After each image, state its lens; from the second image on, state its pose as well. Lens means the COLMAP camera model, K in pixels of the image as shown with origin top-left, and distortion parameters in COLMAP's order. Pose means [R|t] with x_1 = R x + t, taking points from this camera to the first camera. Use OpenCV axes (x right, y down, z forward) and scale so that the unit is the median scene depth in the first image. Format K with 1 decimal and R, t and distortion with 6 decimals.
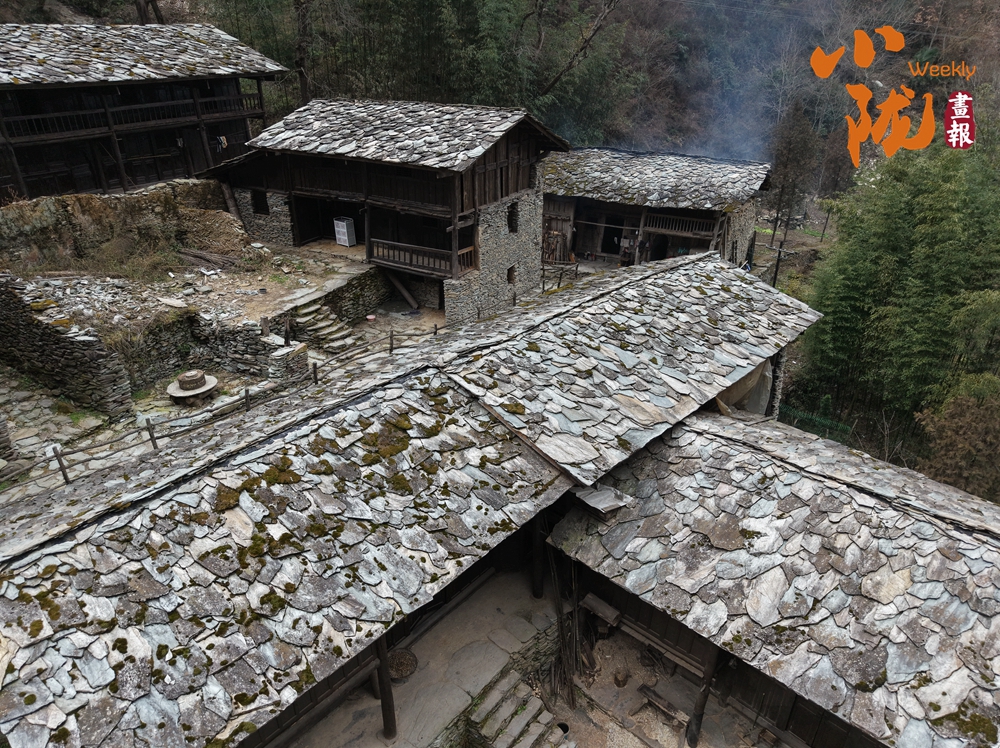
lens RADIAL K [[687.5, 0, 500.0], [0, 687.5, 374.0], [0, 0, 1]] dist [0.002337, -0.002335]
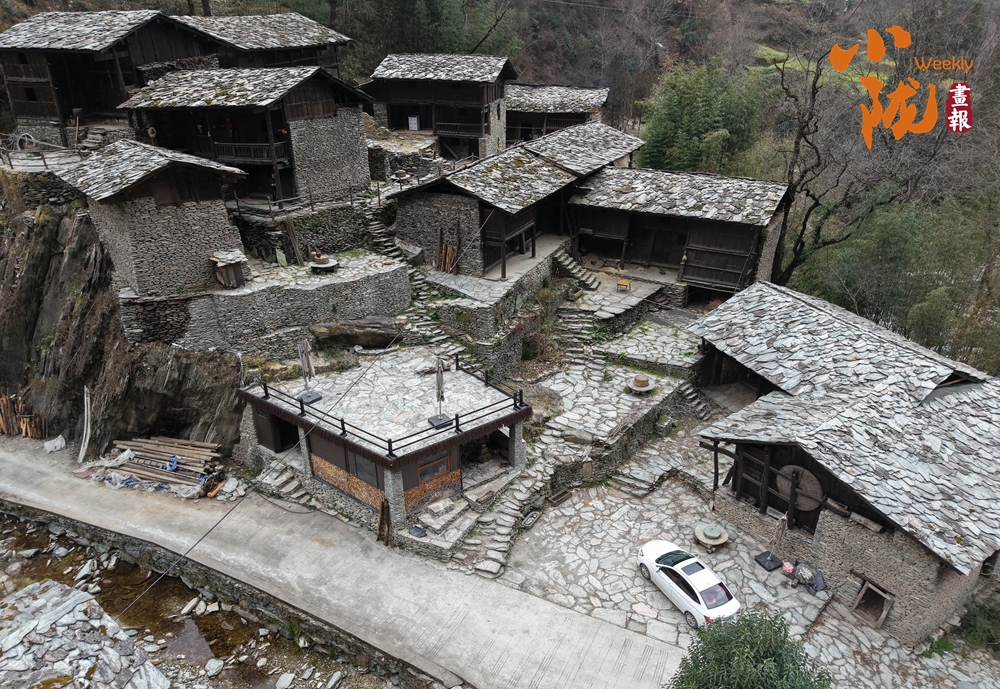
lens RADIAL K [[647.8, 0, 500.0], [0, 647.8, 344.5], [0, 0, 1]] dist [-0.001030, -0.001203]
pose [[0.969414, -0.115916, 0.216333, -0.492252], [0.110613, 0.993193, 0.036506, 0.401298], [-0.219092, -0.011460, 0.975637, -0.904721]]
